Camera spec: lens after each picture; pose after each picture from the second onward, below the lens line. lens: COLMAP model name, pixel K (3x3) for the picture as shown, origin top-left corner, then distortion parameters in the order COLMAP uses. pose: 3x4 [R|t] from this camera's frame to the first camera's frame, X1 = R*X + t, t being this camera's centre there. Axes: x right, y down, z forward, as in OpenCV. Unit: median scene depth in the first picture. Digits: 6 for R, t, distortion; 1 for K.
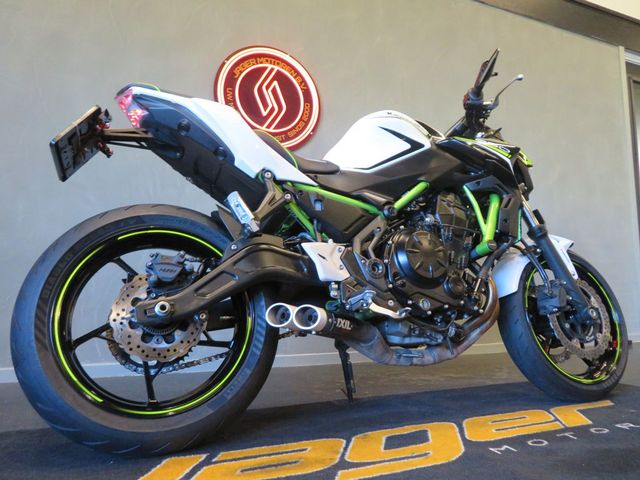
lens RADIAL K [[457.6, 0, 320.2], [0, 457.6, 241.4], [0, 0, 1]] dist [-0.005596, 0.003427]
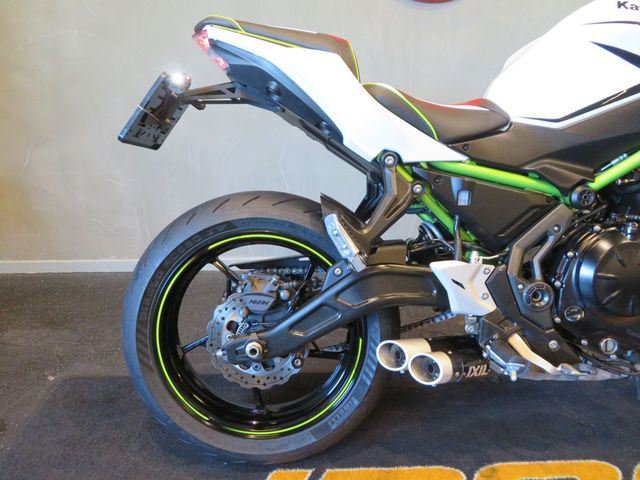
lens RADIAL K [[457.6, 0, 320.2], [0, 457.6, 241.4], [0, 0, 1]] dist [-0.005596, 0.003427]
pose [[0.928967, 0.118409, -0.350714, 0.044284], [0.047657, 0.901314, 0.430538, -0.323737], [0.367083, -0.416669, 0.831647, 0.317104]]
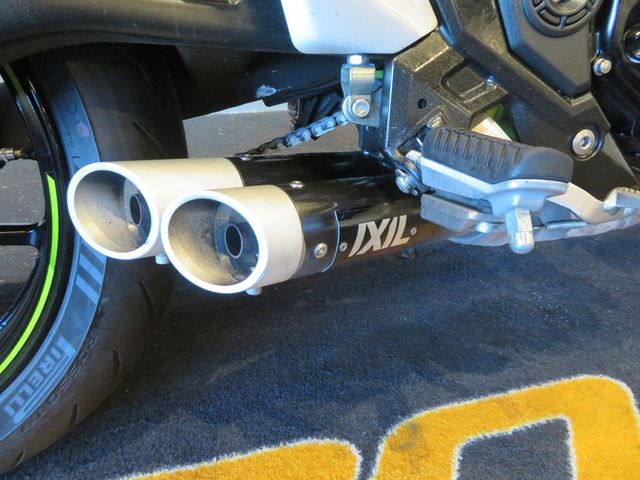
lens RADIAL K [[457.6, 0, 320.2], [0, 457.6, 241.4], [0, 0, 1]] dist [-0.005596, 0.003427]
pose [[0.986667, 0.105613, -0.123833, 0.044364], [-0.001919, 0.768360, 0.640015, 0.014515], [0.162743, -0.631244, 0.758318, 0.712687]]
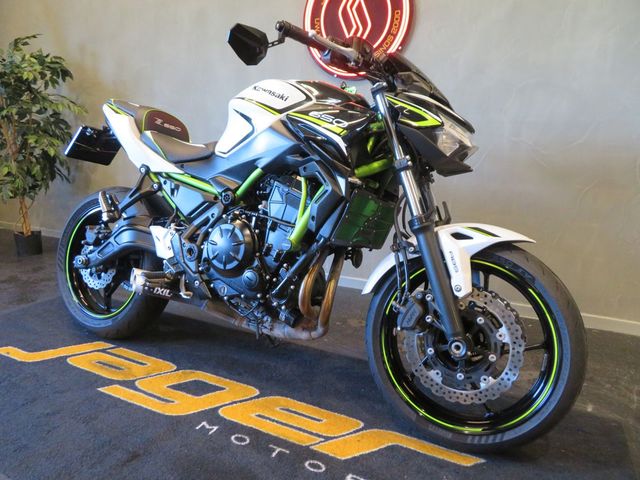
lens RADIAL K [[461.7, 0, 322.1], [0, 461.7, 242.7], [0, 0, 1]] dist [-0.007393, -0.001296]
pose [[0.628934, 0.175663, -0.757354, 1.194249], [0.072382, 0.956679, 0.282003, -0.269220], [0.774082, -0.232180, 0.588973, 0.542258]]
